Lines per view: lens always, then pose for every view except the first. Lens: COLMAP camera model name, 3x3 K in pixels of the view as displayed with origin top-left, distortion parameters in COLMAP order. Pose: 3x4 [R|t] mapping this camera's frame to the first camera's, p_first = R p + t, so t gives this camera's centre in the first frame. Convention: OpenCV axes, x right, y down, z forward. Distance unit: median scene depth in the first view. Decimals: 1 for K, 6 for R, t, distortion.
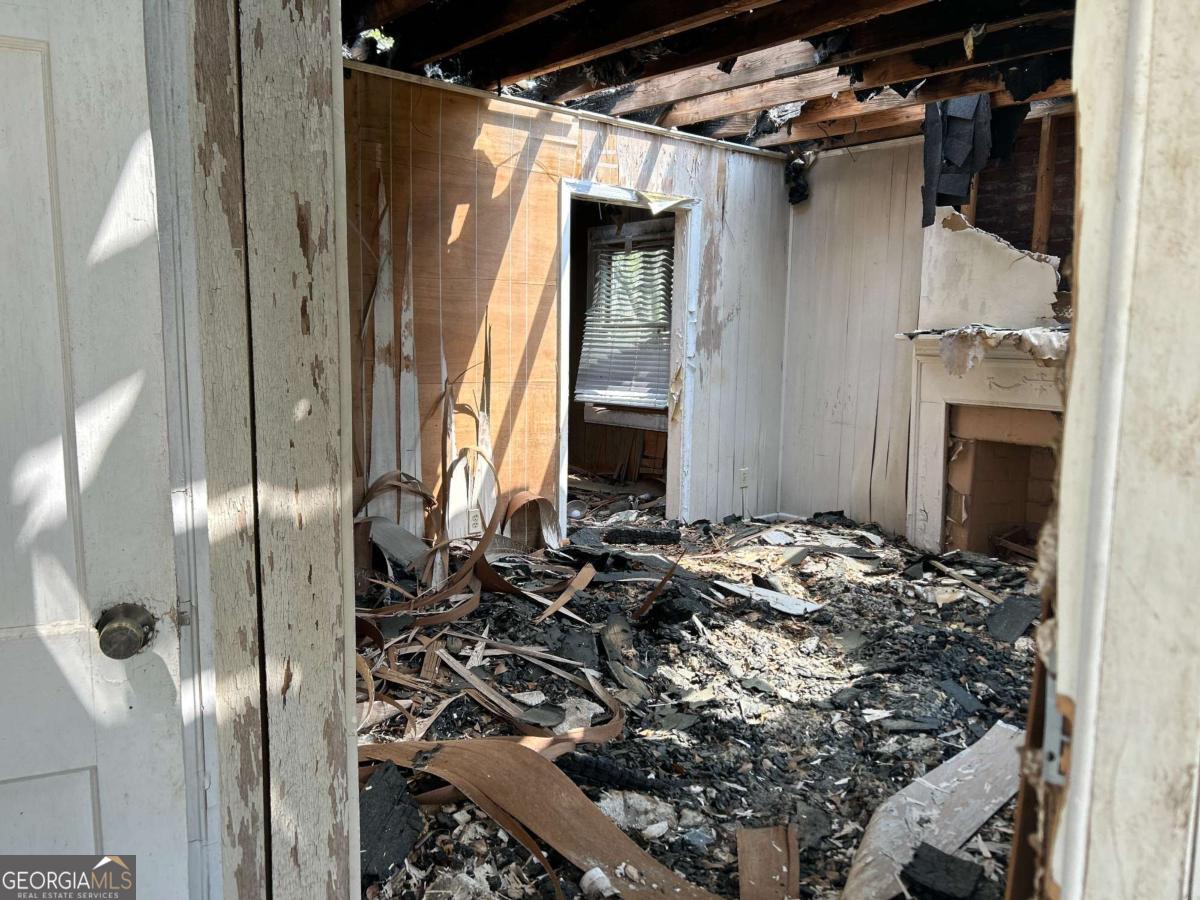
lens RADIAL K [[913.5, 0, 603.1], [0, 913.5, 461.2], [0, 0, 1]] dist [0.055705, -0.049661]
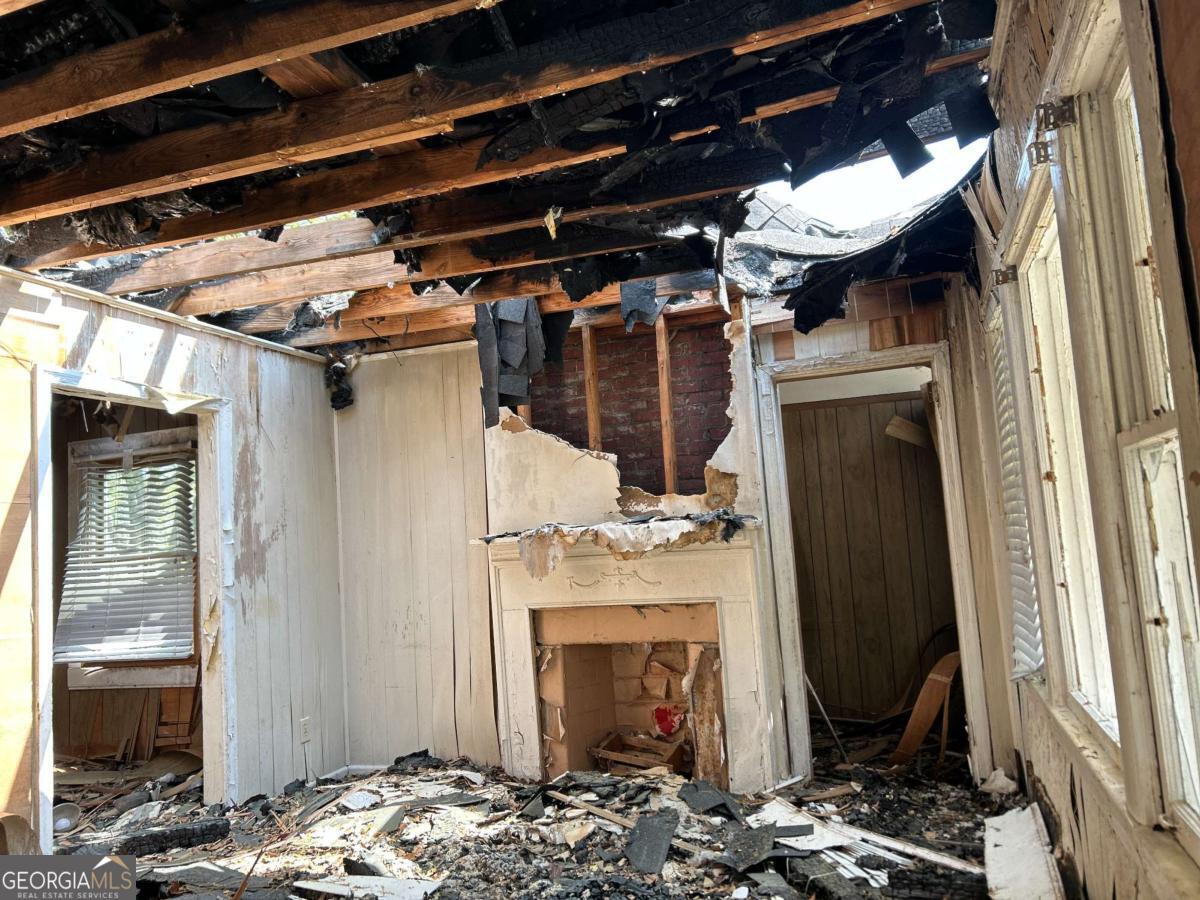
lens RADIAL K [[913.5, 0, 603.1], [0, 913.5, 461.2], [0, 0, 1]] dist [0.055705, -0.049661]
pose [[0.866314, -0.022918, 0.498974, -0.022410], [0.144579, 0.967691, -0.206570, -0.006138], [-0.478118, 0.251096, 0.841637, 0.149136]]
